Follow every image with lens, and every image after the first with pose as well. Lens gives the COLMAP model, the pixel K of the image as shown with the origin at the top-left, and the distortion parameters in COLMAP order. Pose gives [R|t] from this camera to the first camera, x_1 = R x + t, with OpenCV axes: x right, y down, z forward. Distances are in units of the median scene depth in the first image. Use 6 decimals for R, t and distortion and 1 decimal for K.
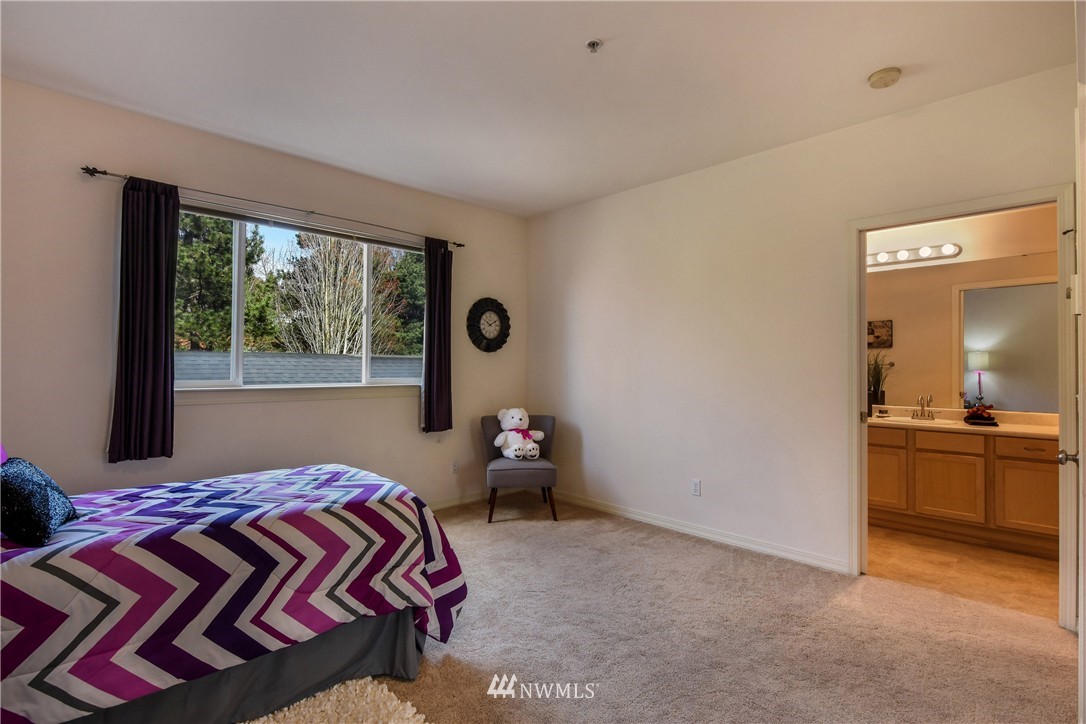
lens RADIAL K [[531.8, 0, 543.0], [0, 531.8, 362.0], [0, 0, 1]] dist [-0.000087, -0.001254]
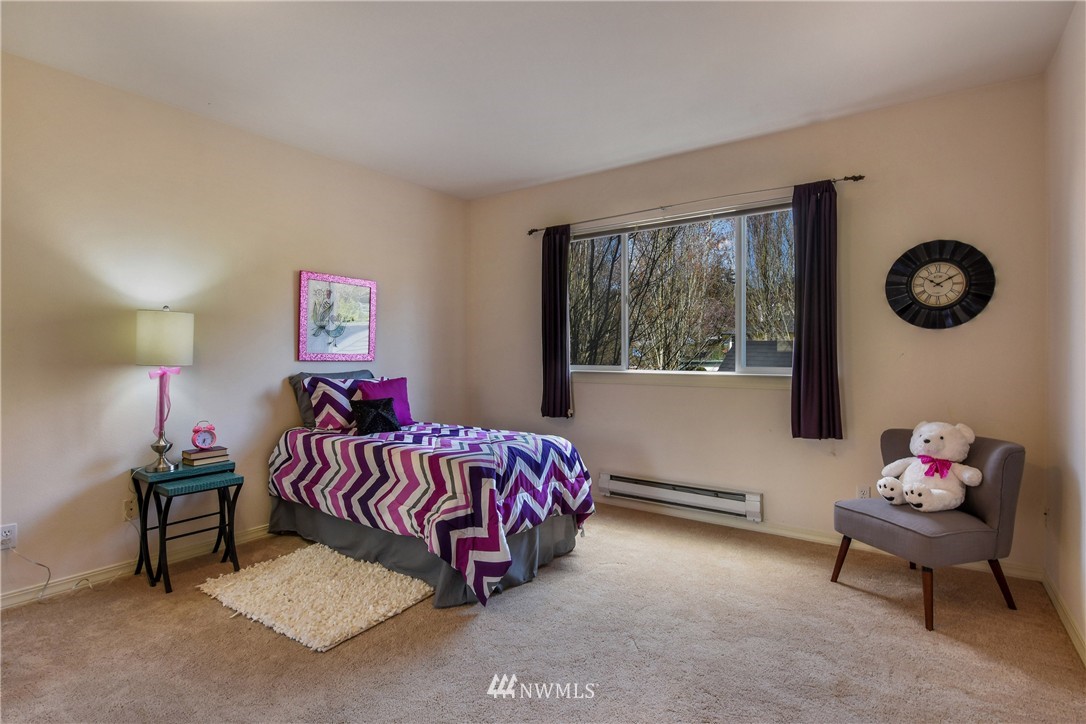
lens RADIAL K [[531.8, 0, 543.0], [0, 531.8, 362.0], [0, 0, 1]] dist [-0.000087, -0.001254]
pose [[0.178710, 0.006580, -0.983880, 0.555077], [0.011023, 0.999901, 0.008689, 0.012808], [0.983840, -0.012398, 0.178620, 0.571752]]
